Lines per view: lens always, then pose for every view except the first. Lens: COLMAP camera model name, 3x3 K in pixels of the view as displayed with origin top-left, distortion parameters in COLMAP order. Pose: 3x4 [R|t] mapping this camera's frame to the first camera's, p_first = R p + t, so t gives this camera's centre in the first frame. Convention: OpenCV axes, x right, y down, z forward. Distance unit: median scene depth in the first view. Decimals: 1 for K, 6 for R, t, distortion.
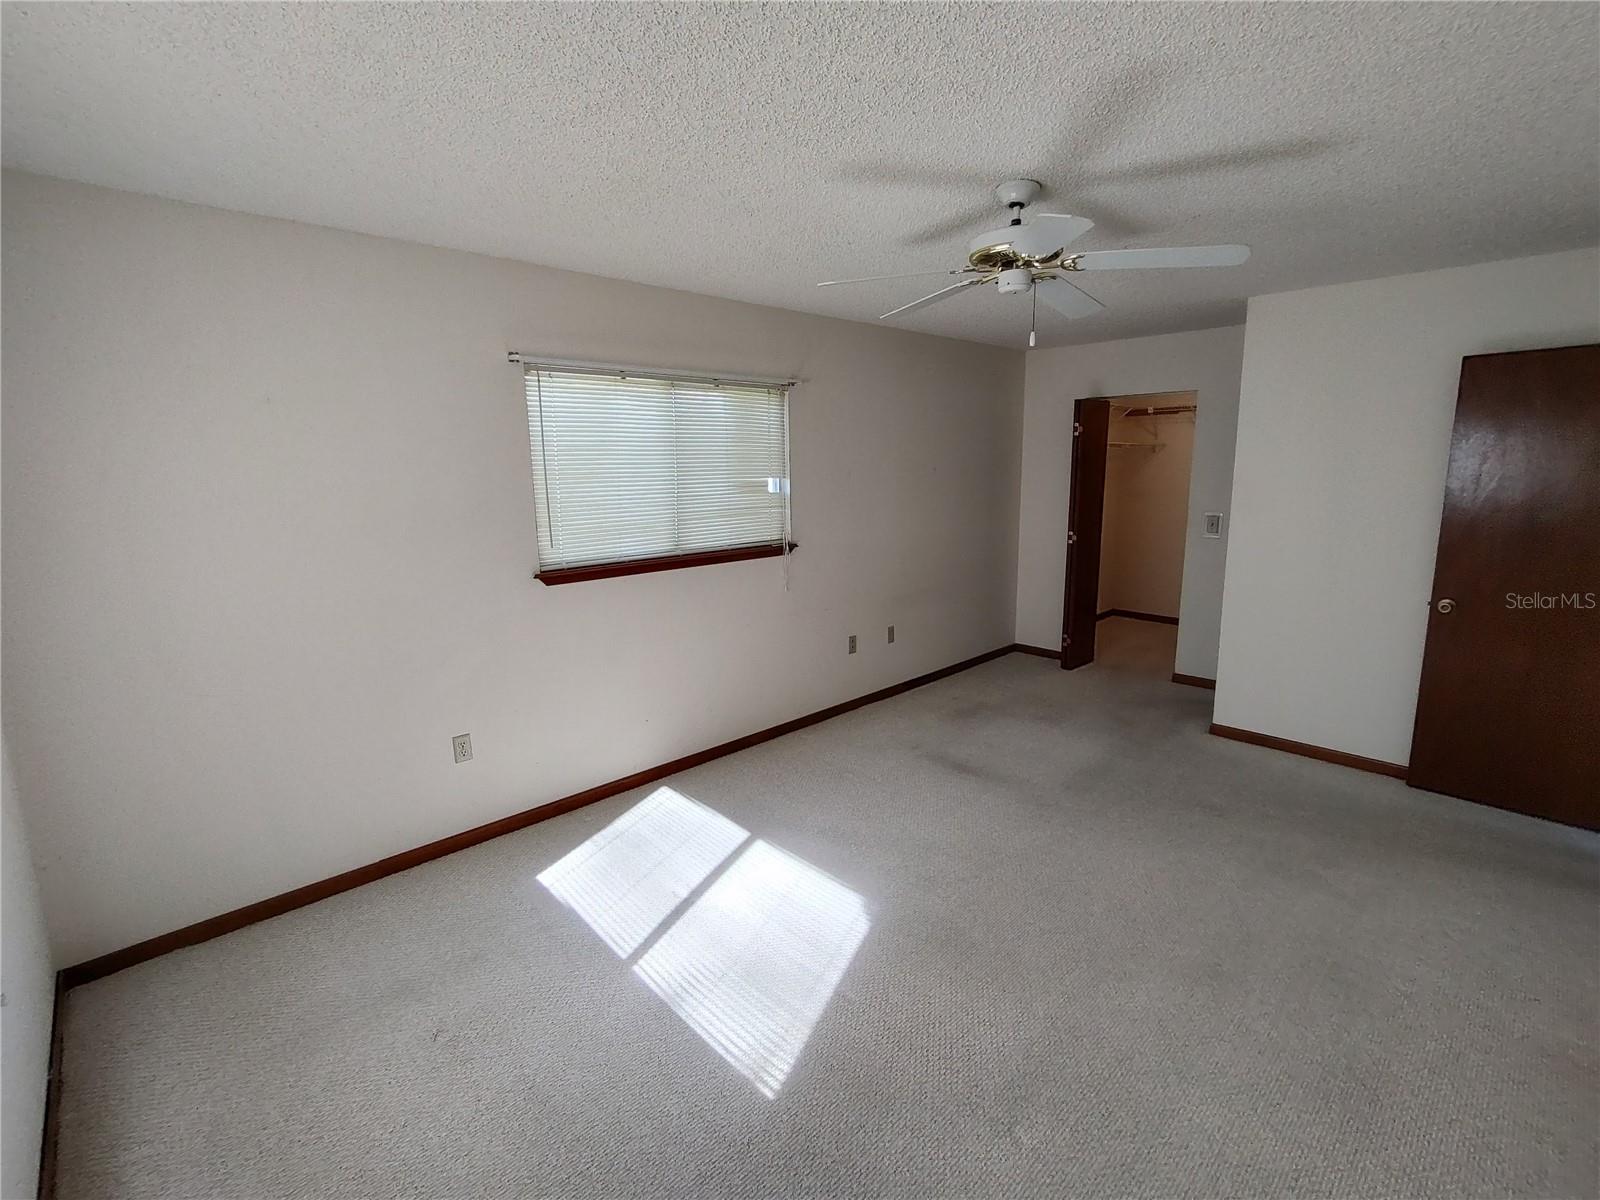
lens RADIAL K [[728.0, 0, 804.5], [0, 728.0, 595.1], [0, 0, 1]] dist [-0.002744, 0.000516]
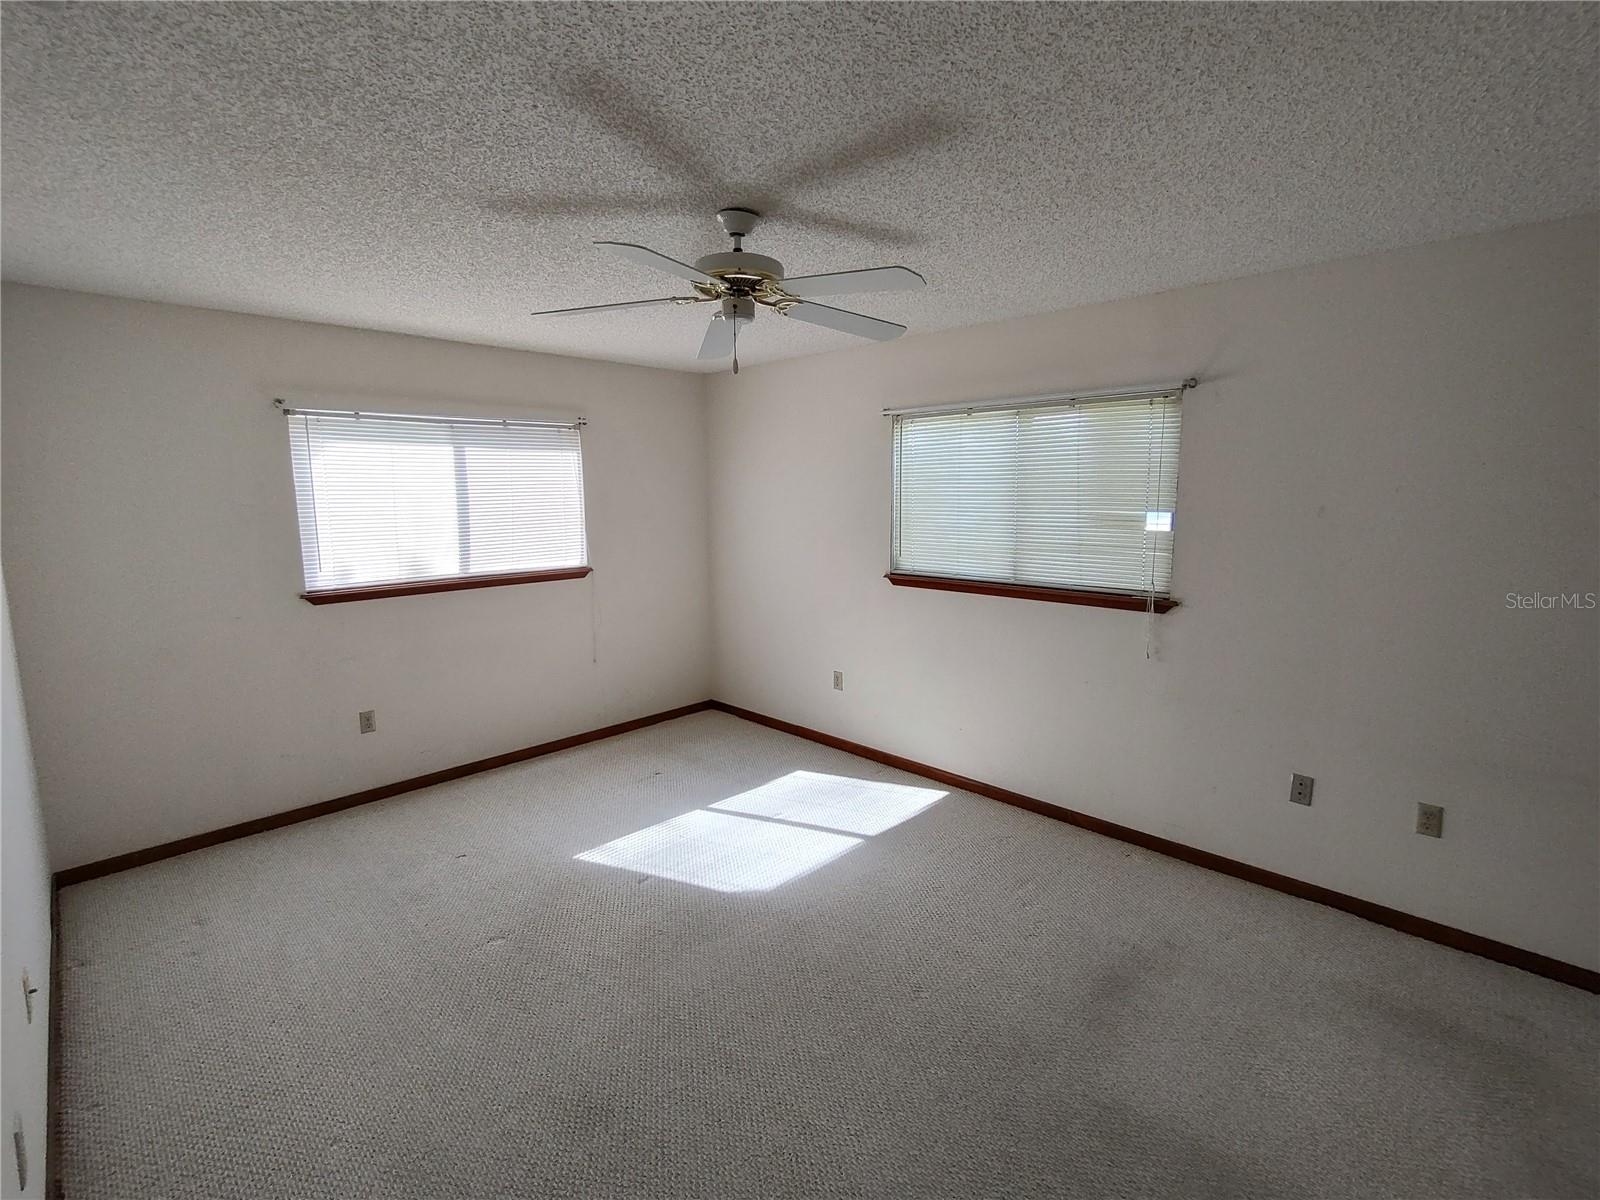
lens RADIAL K [[728.0, 0, 799.1], [0, 728.0, 599.8], [0, 0, 1]] dist [-0.002744, 0.000516]
pose [[0.032715, 0.160802, -0.986444, 0.886321], [-0.177596, 0.972202, 0.152590, -0.148676], [0.983560, 0.170196, 0.060363, 0.734057]]
